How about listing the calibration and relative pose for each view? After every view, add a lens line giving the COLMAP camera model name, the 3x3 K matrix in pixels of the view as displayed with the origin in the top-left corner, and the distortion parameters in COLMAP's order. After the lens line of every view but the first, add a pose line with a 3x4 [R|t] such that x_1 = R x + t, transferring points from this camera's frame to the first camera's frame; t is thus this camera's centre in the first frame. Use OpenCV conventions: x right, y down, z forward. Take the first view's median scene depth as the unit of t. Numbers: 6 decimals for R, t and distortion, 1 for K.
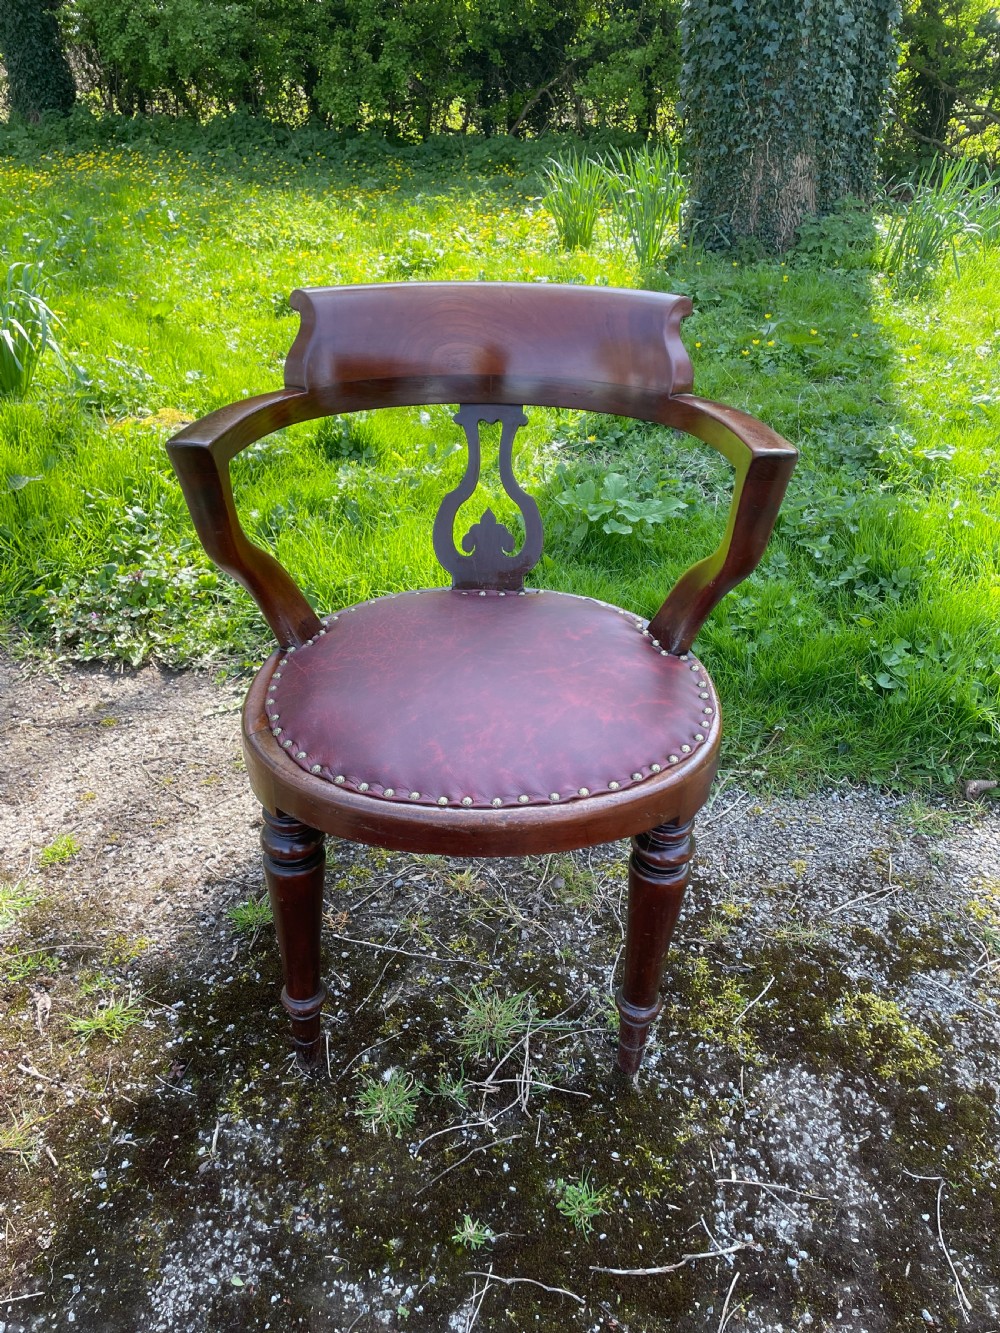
lens RADIAL K [[1006.7, 0, 503.8], [0, 1006.7, 652.9], [0, 0, 1]] dist [0.098568, -0.124609]
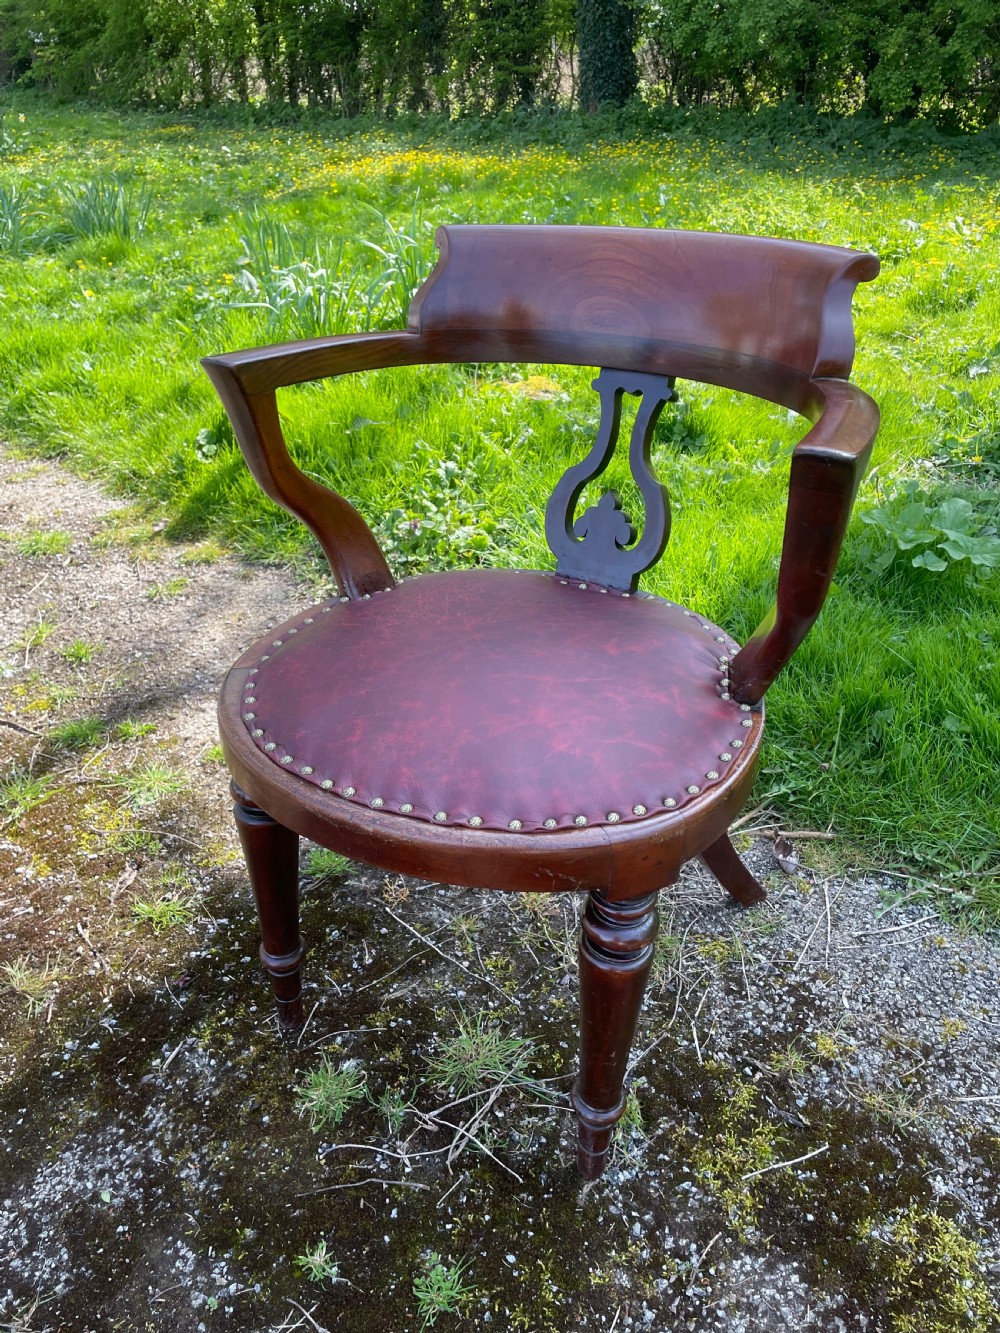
lens RADIAL K [[1009.0, 0, 502.6], [0, 1009.0, 655.8], [0, 0, 1]] dist [0.099406, -0.127180]
pose [[0.878646, 0.220660, -0.423427, 0.318346], [-0.218990, 0.974270, 0.053296, -0.033460], [0.424292, 0.045898, 0.904361, 0.188351]]
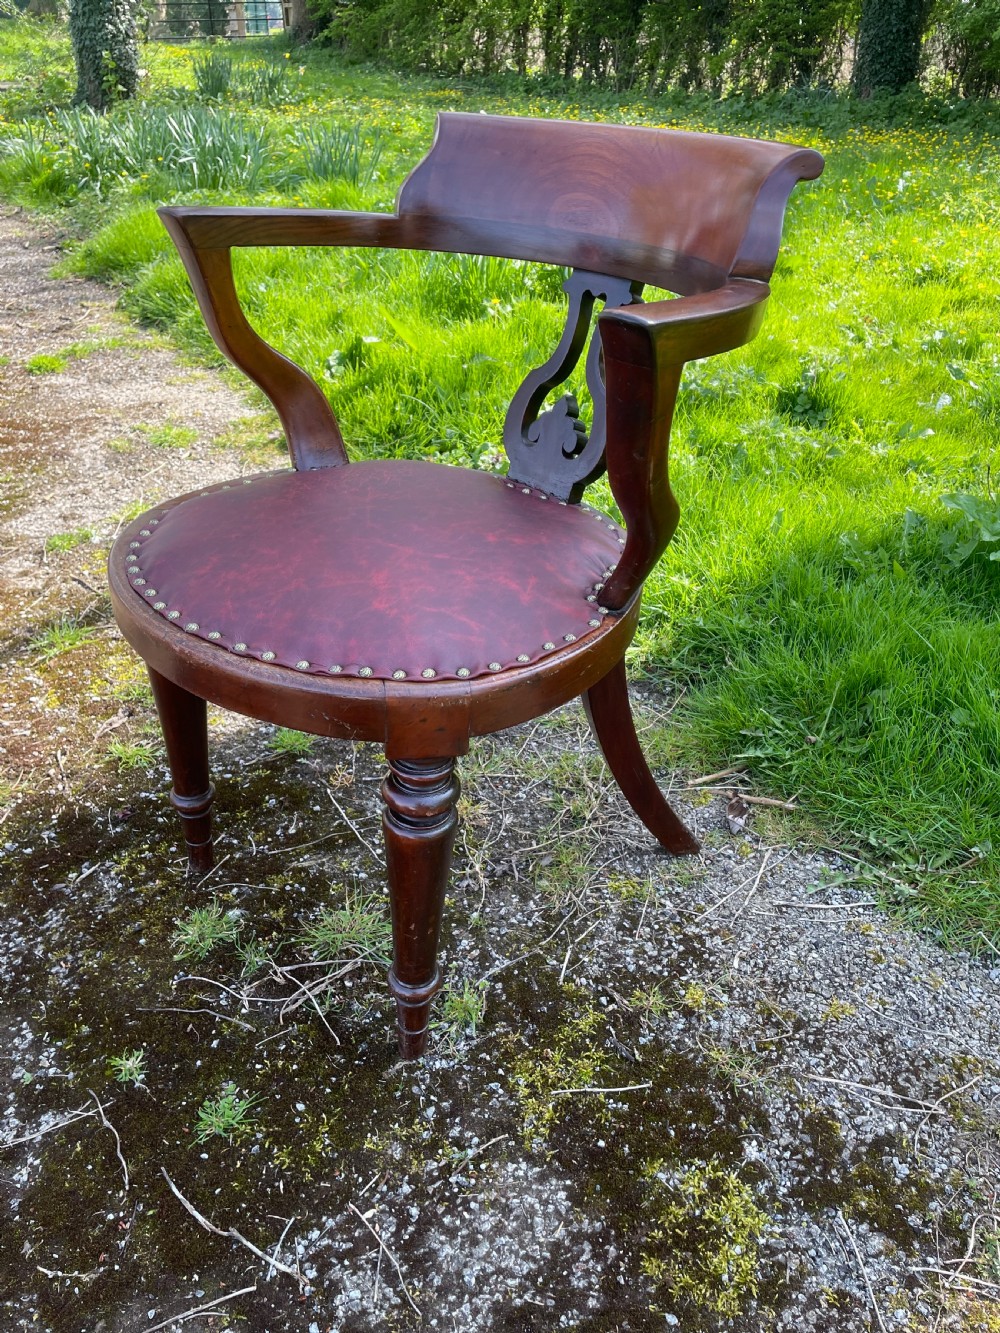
lens RADIAL K [[1010.6, 0, 507.8], [0, 1010.6, 653.5], [0, 0, 1]] dist [0.101364, -0.130077]
pose [[0.737456, 0.356226, -0.573813, 0.543946], [-0.355826, 0.927046, 0.118213, -0.028299], [0.574061, 0.117001, 0.810410, 0.316767]]
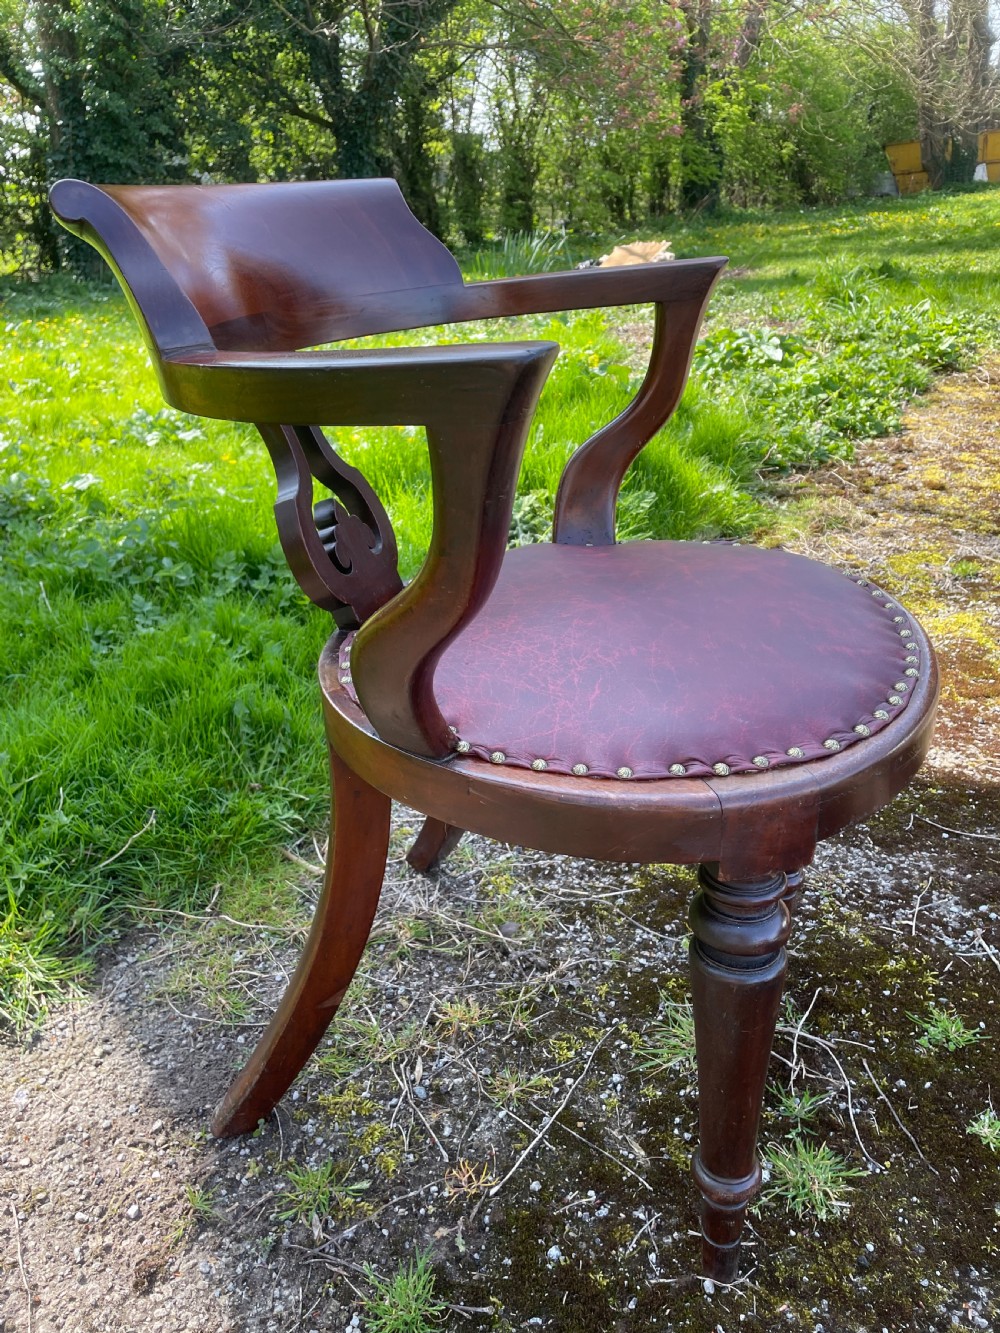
lens RADIAL K [[1002.2, 0, 492.6], [0, 1002.2, 665.0], [0, 0, 1]] dist [0.090518, -0.117976]
pose [[0.337977, -0.423351, 0.840562, -0.627401], [0.503361, 0.835957, 0.218638, -0.149645], [-0.795235, 0.349212, 0.495633, 0.643608]]
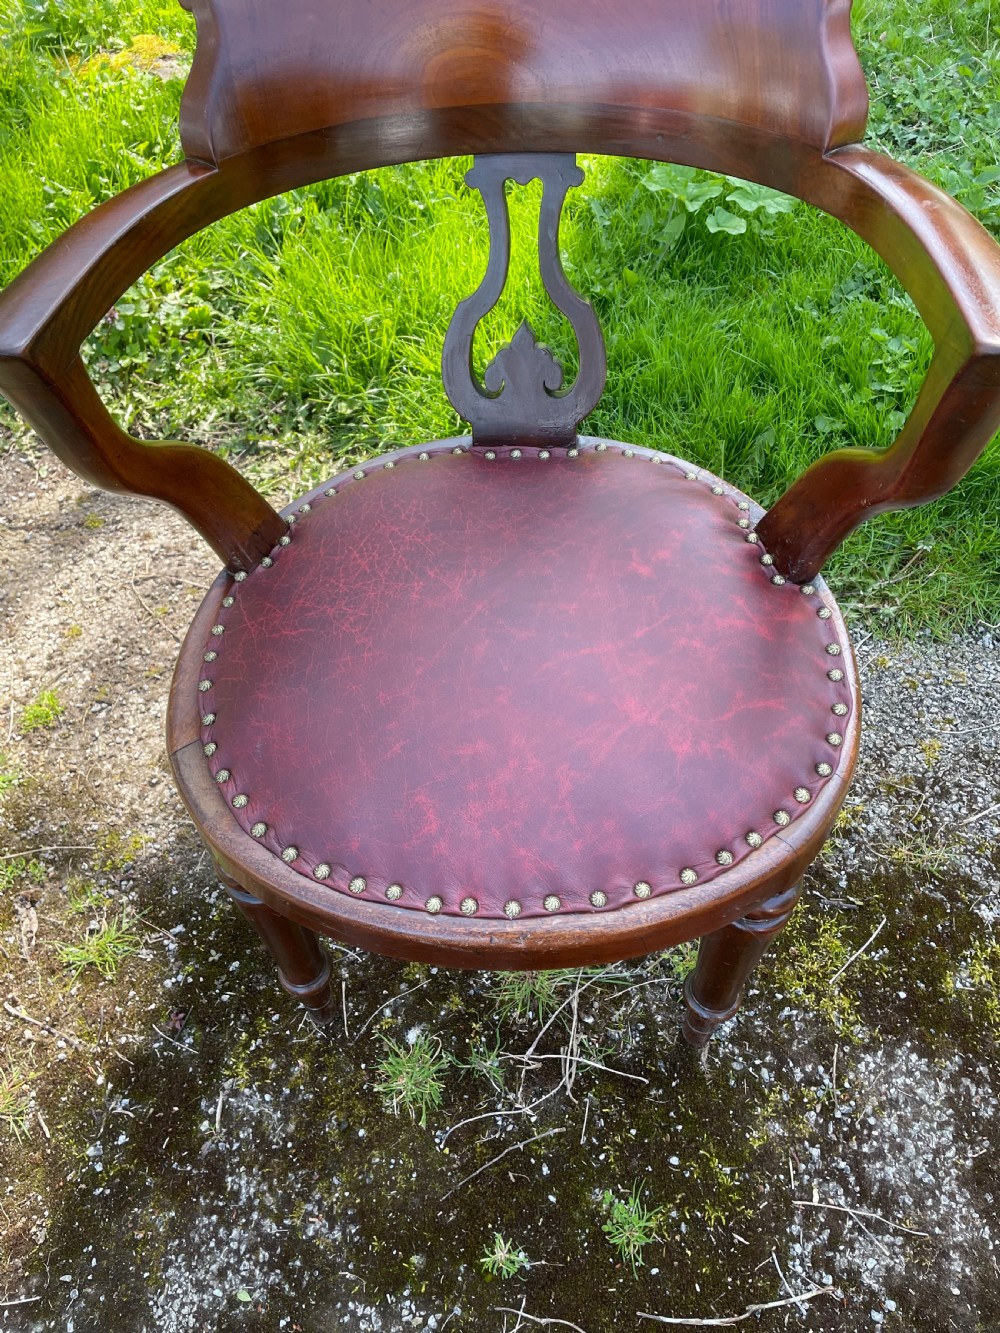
lens RADIAL K [[1010.1, 0, 492.5], [0, 1010.1, 652.5], [0, 0, 1]] dist [0.094073, -0.123751]
pose [[0.995306, 0.009829, -0.096277, 0.032798], [0.026003, 0.931089, 0.363865, -0.196082], [0.093219, -0.364660, 0.926463, 0.316255]]
